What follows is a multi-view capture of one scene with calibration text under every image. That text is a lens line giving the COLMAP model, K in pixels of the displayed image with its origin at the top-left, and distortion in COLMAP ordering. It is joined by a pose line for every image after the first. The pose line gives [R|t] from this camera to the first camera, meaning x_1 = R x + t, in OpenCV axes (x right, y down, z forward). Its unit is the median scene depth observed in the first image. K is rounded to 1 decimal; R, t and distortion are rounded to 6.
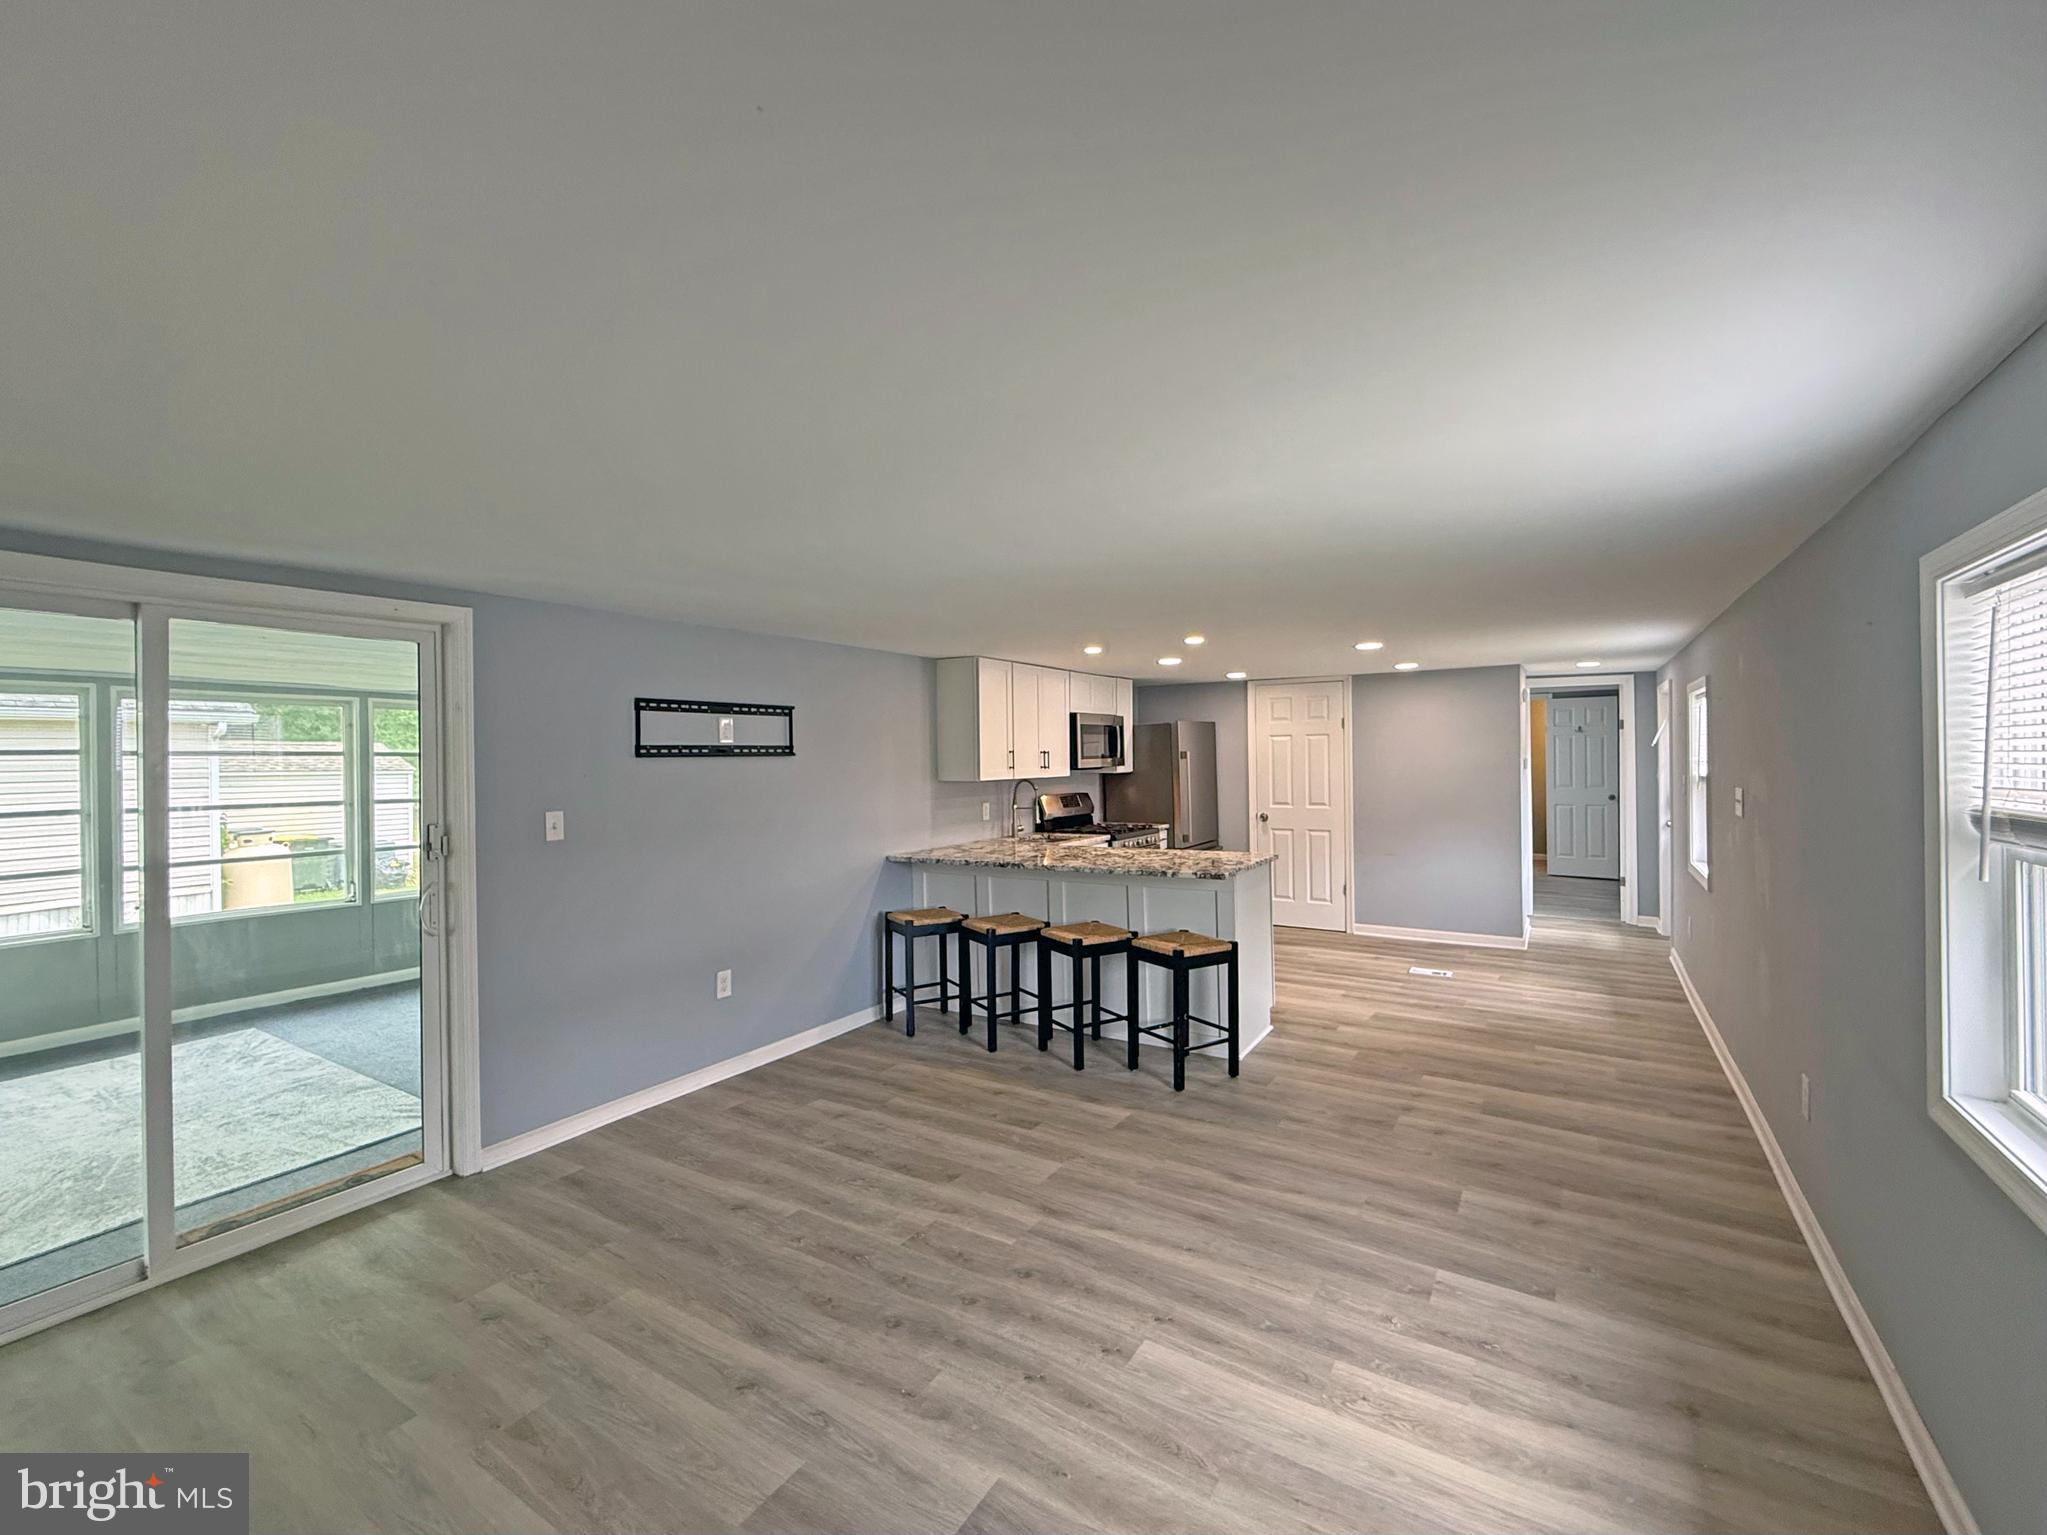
lens RADIAL K [[871.0, 0, 1010.1], [0, 871.0, 764.5], [0, 0, 1]] dist [-0.002981, -0.000080]
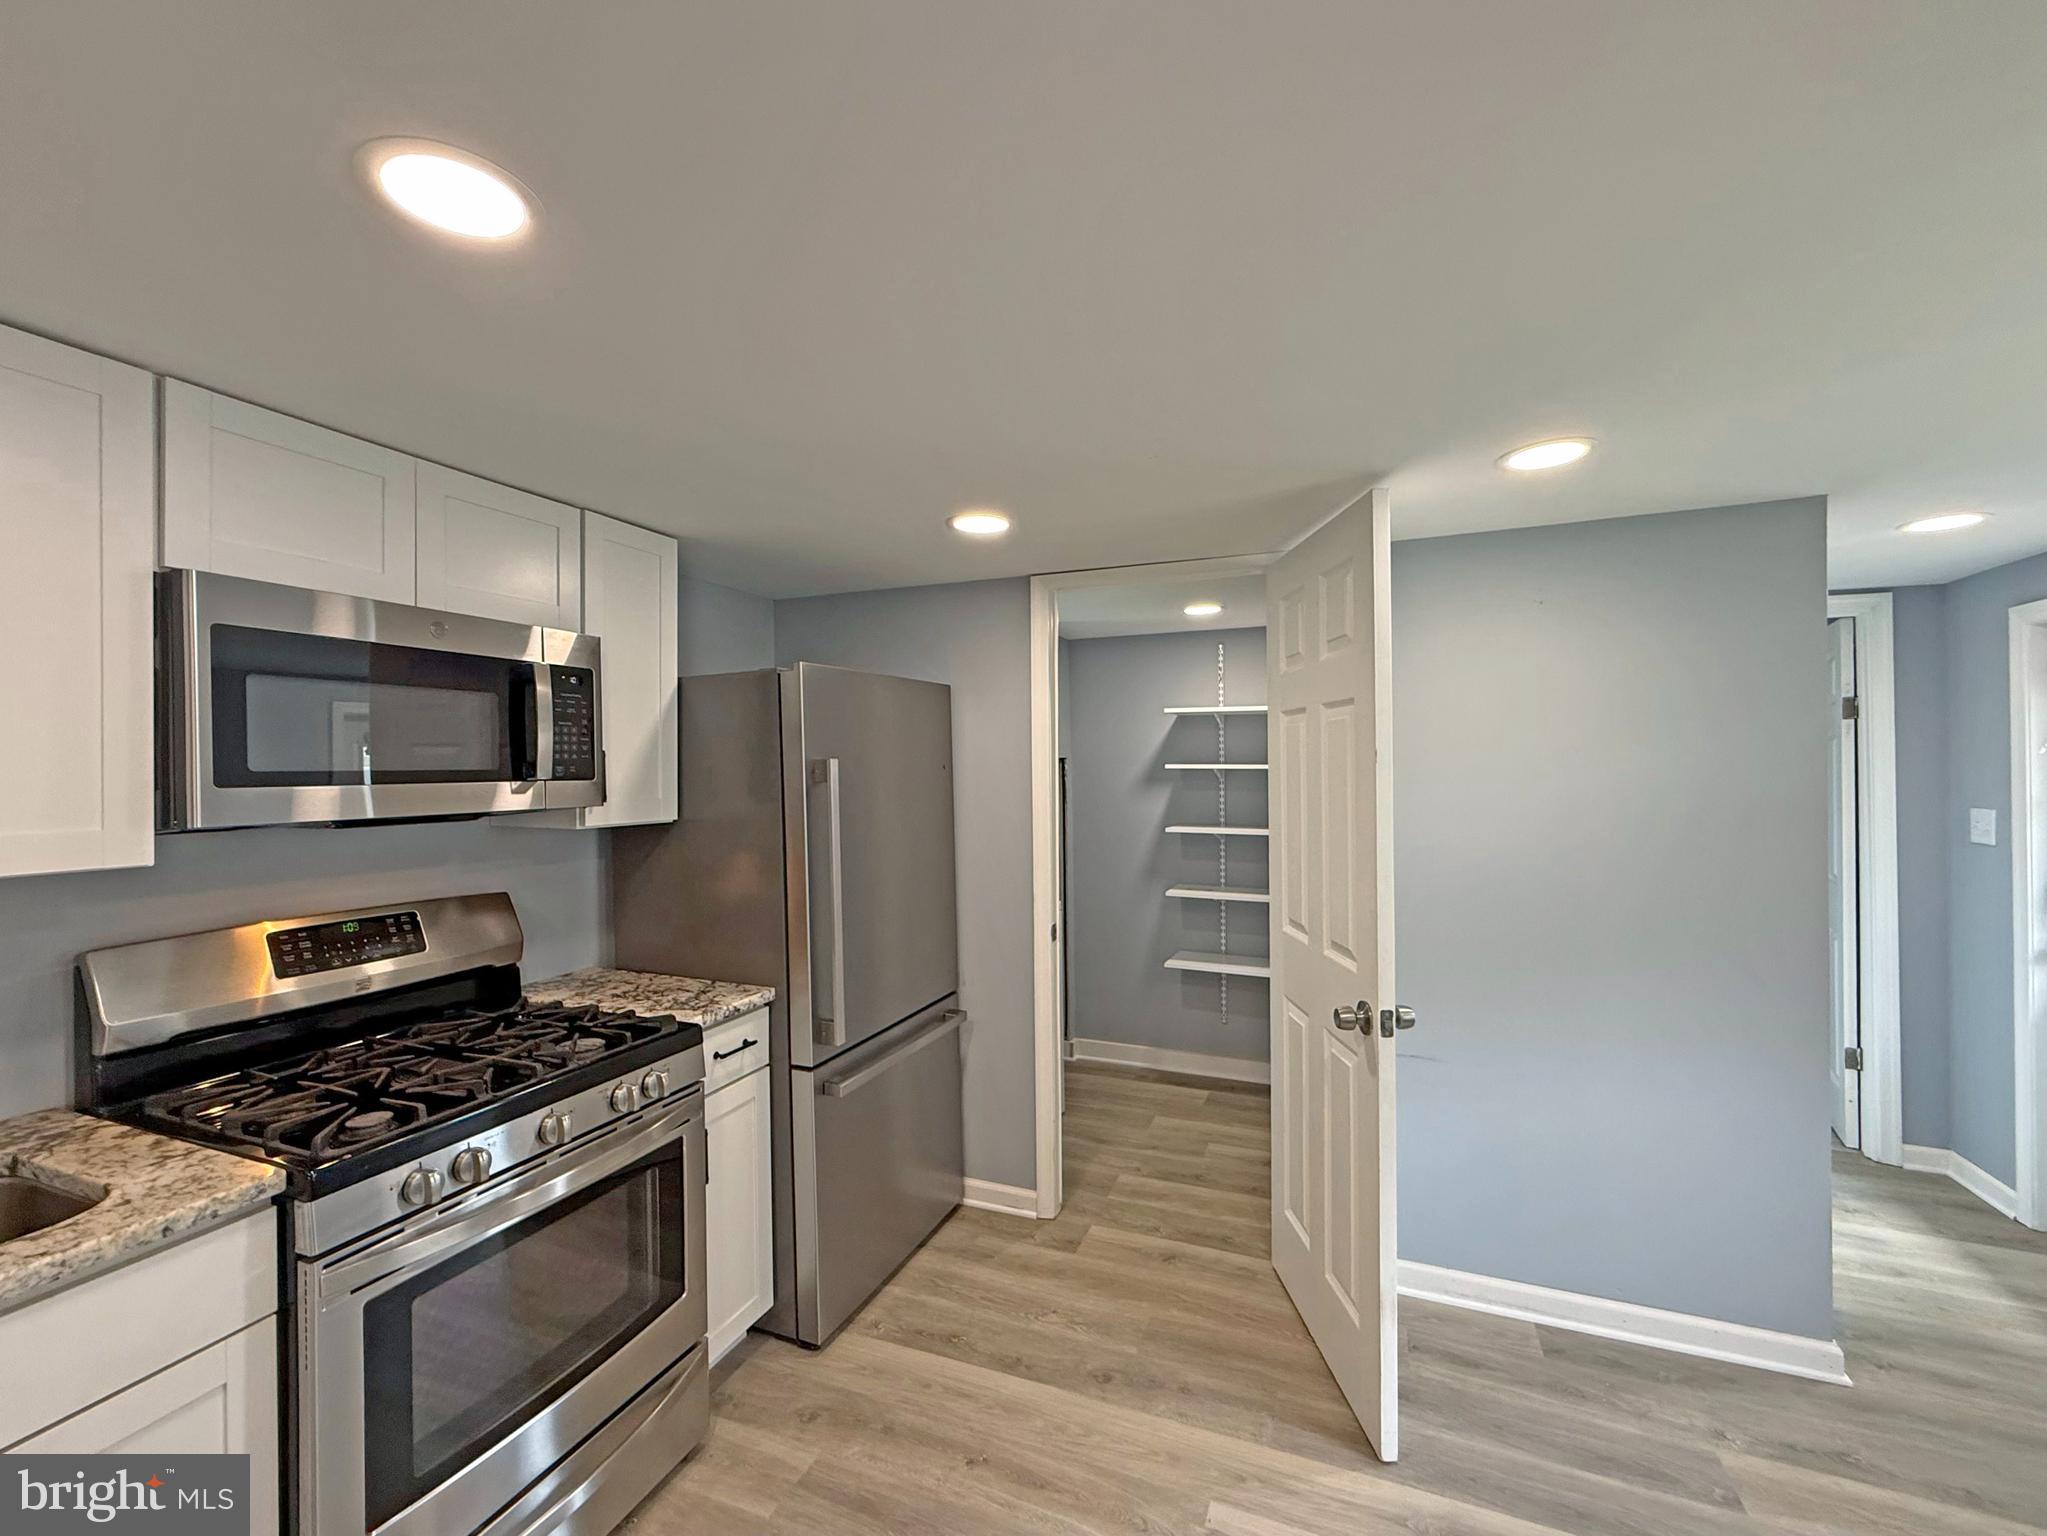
lens RADIAL K [[845.7, 0, 1023.6], [0, 845.7, 765.1], [0, 0, 1]] dist [-0.000117, 0.000161]
pose [[0.982062, 0.006518, 0.188447, 0.398076], [-0.003004, 0.999816, -0.018929, -0.013341], [-0.188536, 0.018023, 0.981901, 1.265253]]
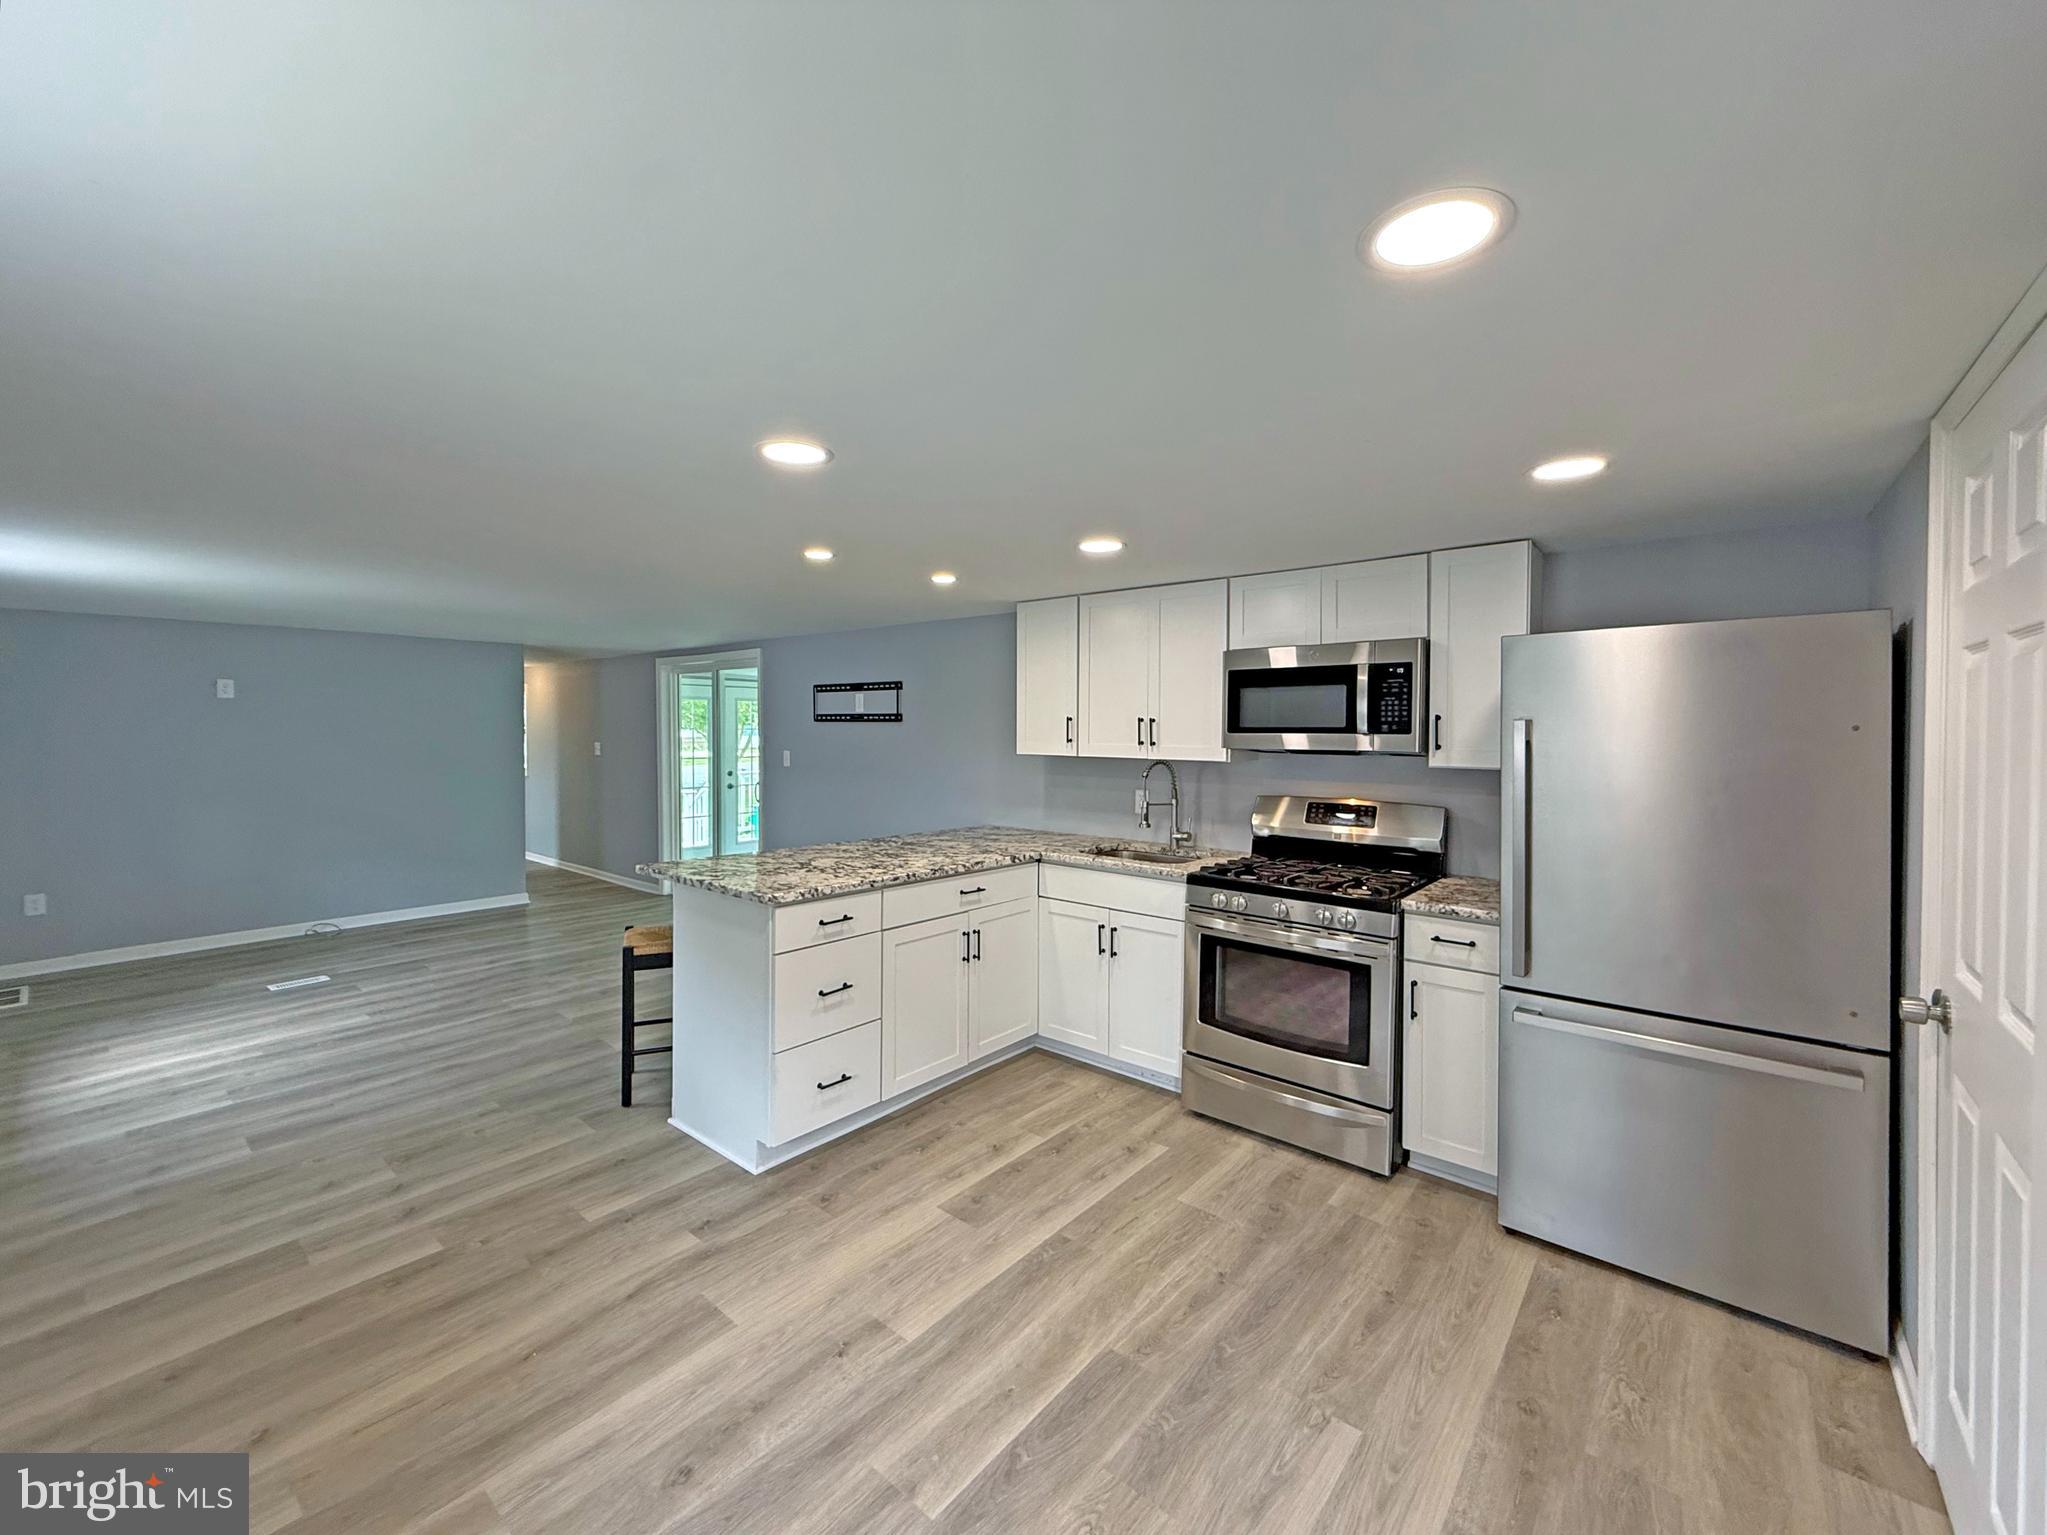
lens RADIAL K [[823.9, 0, 1007.1], [0, 823.9, 740.2], [0, 0, 1]] dist [-0.000247, -0.000242]
pose [[-0.130313, 0.028322, -0.991068, 1.048318], [-0.014620, 0.999428, 0.030483, -0.025638], [0.991365, 0.018462, -0.129824, 1.551228]]
